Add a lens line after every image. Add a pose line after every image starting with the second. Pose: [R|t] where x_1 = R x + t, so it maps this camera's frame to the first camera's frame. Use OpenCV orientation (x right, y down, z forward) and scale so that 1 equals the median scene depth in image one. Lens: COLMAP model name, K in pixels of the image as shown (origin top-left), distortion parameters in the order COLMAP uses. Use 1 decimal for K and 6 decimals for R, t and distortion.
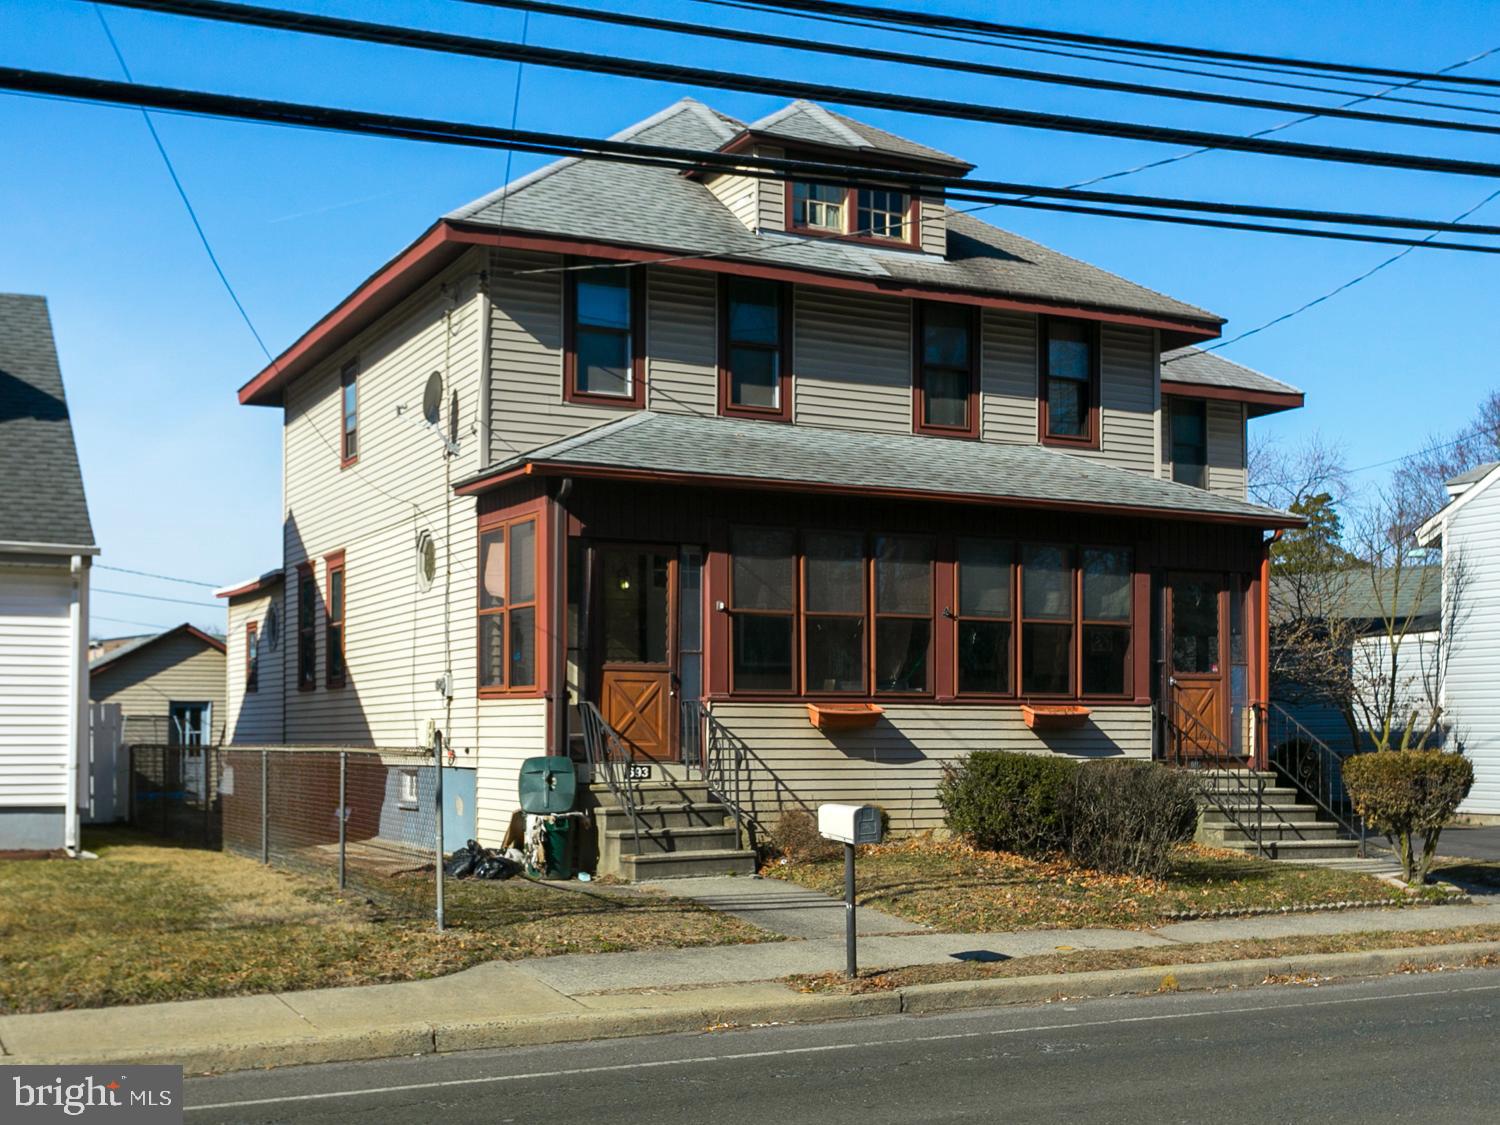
lens RADIAL K [[1714.6, 0, 750.0], [0, 1714.6, 562.5], [0, 0, 1]] dist [0.004657, 0.015516]
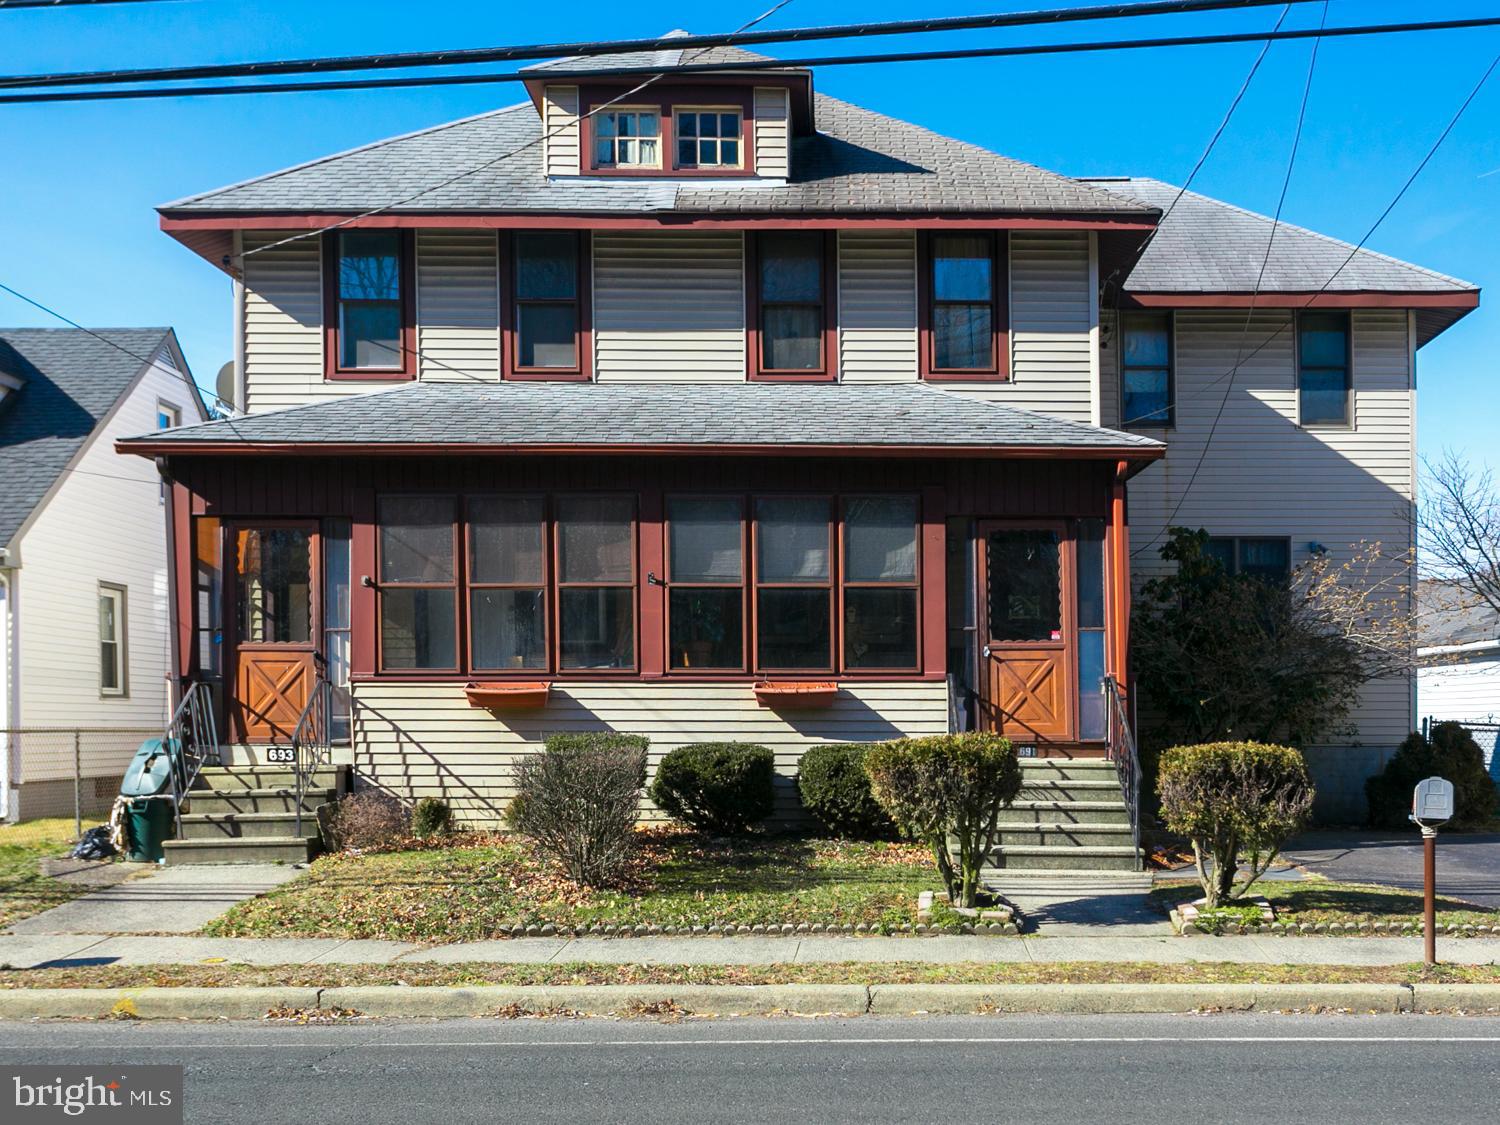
lens RADIAL K [[1650.0, 0, 864.9], [0, 1650.0, 601.9], [0, 0, 1]] dist [0.001184, 0.007165]
pose [[0.905683, -0.031407, -0.422792, 0.543148], [0.043315, 0.998889, 0.018586, 0.028136], [0.421738, -0.035146, 0.906036, 0.254447]]
